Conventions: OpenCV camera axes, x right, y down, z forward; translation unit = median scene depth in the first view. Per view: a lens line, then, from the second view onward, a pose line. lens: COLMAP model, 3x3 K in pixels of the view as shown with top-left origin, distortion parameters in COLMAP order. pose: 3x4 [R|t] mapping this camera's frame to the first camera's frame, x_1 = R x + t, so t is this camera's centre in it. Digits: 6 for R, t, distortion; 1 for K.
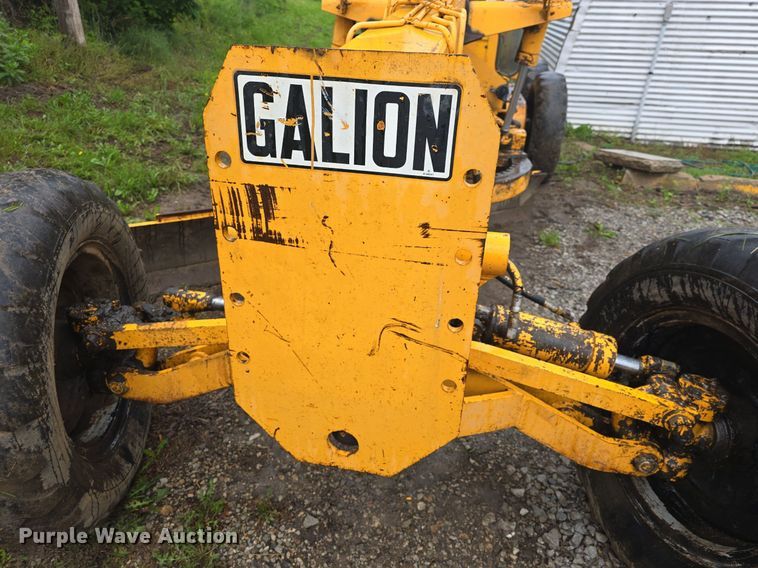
lens RADIAL K [[510.2, 0, 379.0], [0, 510.2, 284.0], [0, 0, 1]] dist [0.037604, -0.039058]
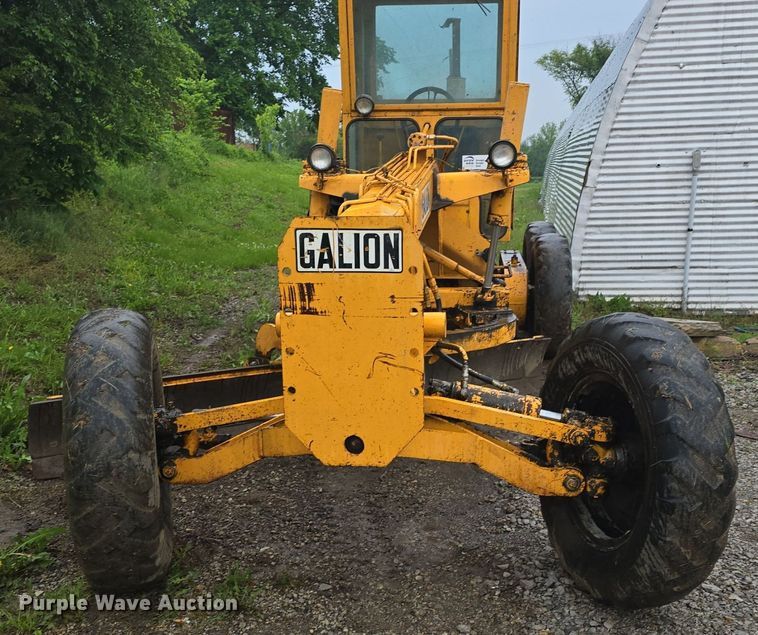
lens RADIAL K [[855.8, 0, 401.3], [0, 855.8, 352.7], [0, 0, 1]] dist [0.136896, -0.302859]
pose [[0.996643, -0.060114, 0.055585, -0.053554], [0.073010, 0.959783, -0.271082, 0.740079], [-0.037054, 0.274230, 0.960950, -1.578399]]
